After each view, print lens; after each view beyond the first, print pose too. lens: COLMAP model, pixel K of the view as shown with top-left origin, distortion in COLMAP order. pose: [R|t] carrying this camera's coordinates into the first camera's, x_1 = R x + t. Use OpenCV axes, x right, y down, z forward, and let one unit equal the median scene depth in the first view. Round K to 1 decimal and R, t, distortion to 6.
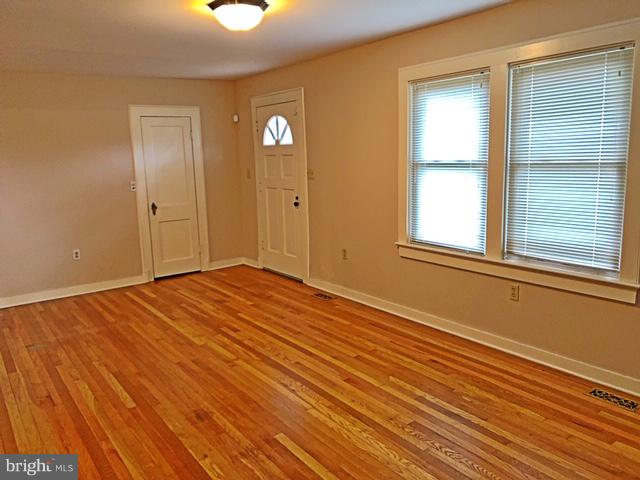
lens RADIAL K [[525.1, 0, 323.6], [0, 525.1, 233.1], [0, 0, 1]] dist [0.010546, 0.005968]
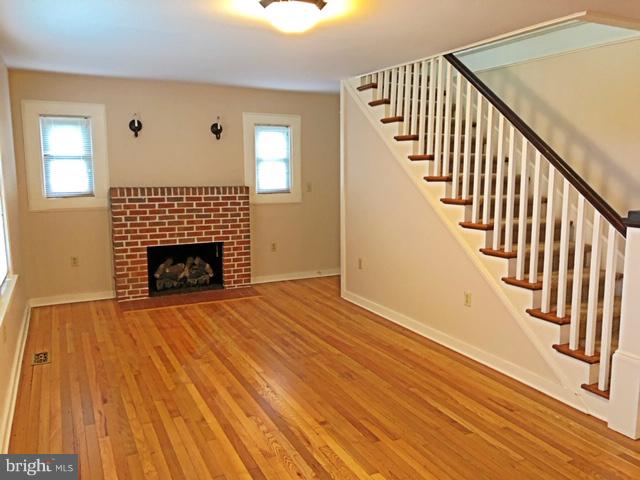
lens RADIAL K [[525.1, 0, 323.6], [0, 525.1, 233.1], [0, 0, 1]] dist [0.010546, 0.005968]
pose [[-0.988560, 0.011061, 0.150425, -0.329298], [0.051684, 0.961770, 0.268937, -0.283169], [-0.141699, 0.273635, -0.951339, 1.883659]]
